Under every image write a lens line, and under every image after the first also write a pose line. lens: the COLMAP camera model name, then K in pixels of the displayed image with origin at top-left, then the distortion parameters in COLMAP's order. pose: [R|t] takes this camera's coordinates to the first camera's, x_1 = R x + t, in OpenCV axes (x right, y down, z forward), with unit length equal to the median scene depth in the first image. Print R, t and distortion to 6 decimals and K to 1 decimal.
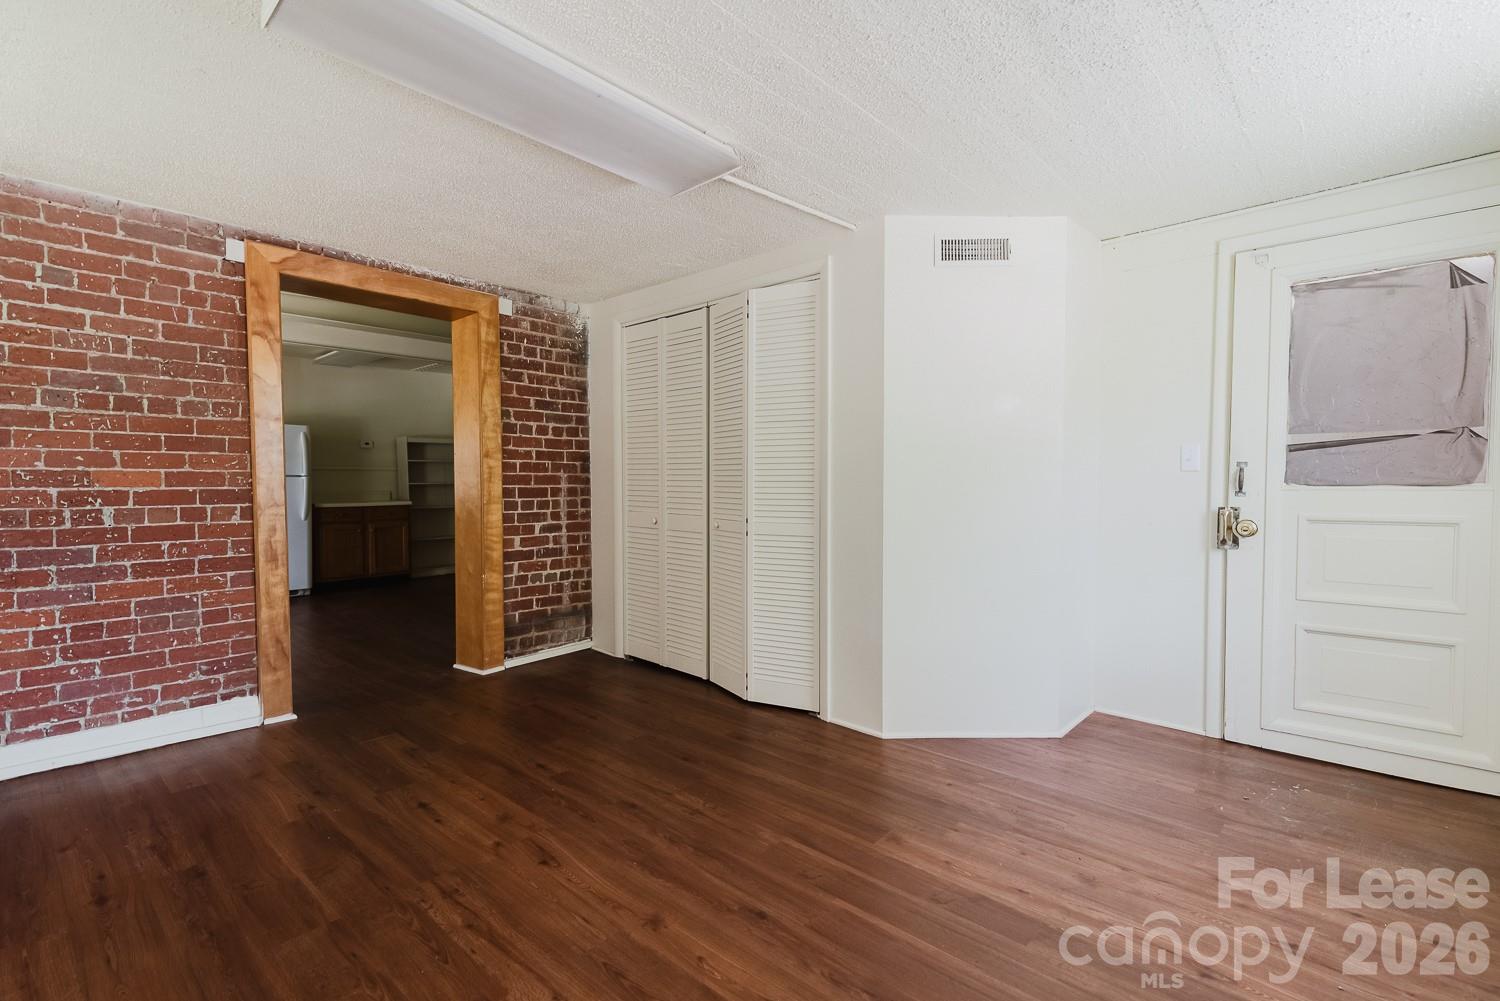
lens RADIAL K [[685.2, 0, 740.8], [0, 685.2, 498.3], [0, 0, 1]] dist [0.014694, -0.000138]
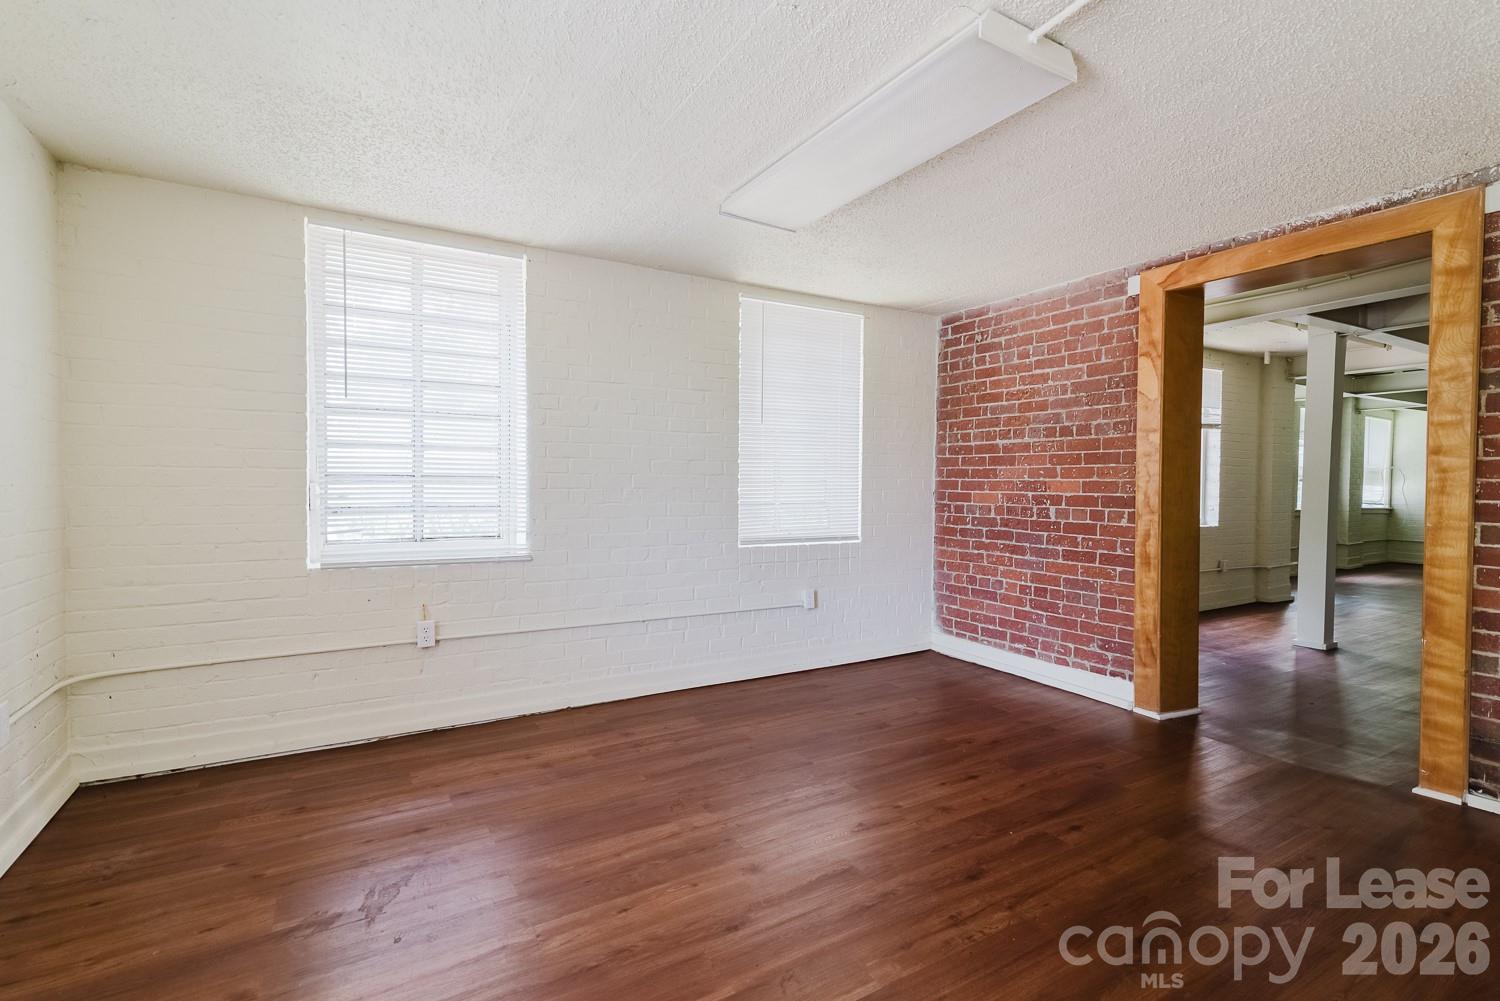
lens RADIAL K [[685.2, 0, 740.8], [0, 685.2, 498.3], [0, 0, 1]] dist [0.014694, -0.000138]
pose [[-0.291899, 0.016696, -0.956303, 0.577059], [-0.035935, 0.998950, 0.028409, -0.019967], [0.955774, 0.042658, -0.290993, 0.769986]]
